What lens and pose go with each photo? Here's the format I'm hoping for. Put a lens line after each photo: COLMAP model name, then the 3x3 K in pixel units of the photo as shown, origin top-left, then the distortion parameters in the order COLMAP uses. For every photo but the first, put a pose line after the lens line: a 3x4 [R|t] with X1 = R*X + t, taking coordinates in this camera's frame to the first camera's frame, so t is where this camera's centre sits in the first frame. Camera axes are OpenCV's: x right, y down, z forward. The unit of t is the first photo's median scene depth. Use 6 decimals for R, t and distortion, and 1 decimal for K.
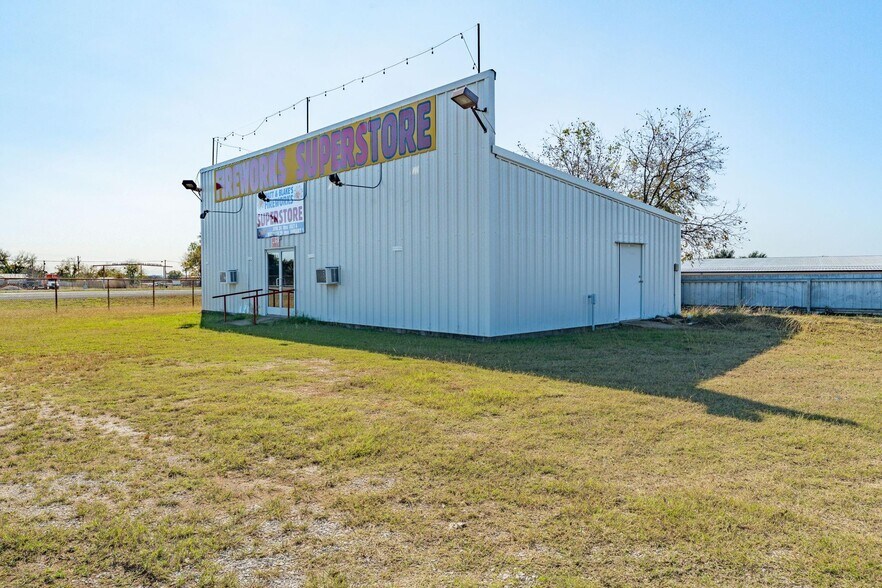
lens RADIAL K [[680.0, 0, 441.0], [0, 680.0, 294.0], [0, 0, 1]] dist [0.004296, 0.000289]
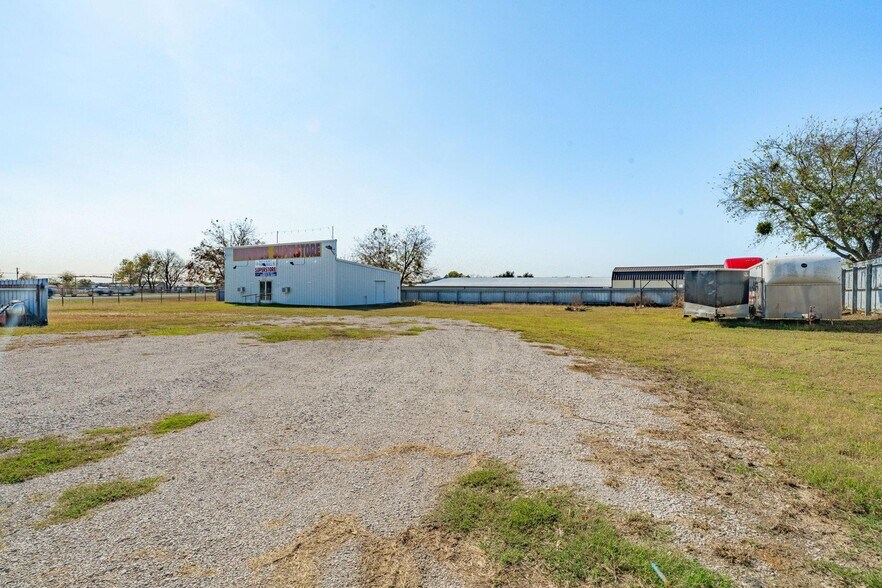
lens RADIAL K [[680.0, 0, 441.0], [0, 680.0, 294.0], [0, 0, 1]] dist [0.004296, 0.000289]
pose [[0.984829, 0.004494, 0.173468, -0.004725], [-0.002081, 0.999899, -0.014091, 0.032933], [-0.173514, 0.013516, 0.984739, -2.077810]]
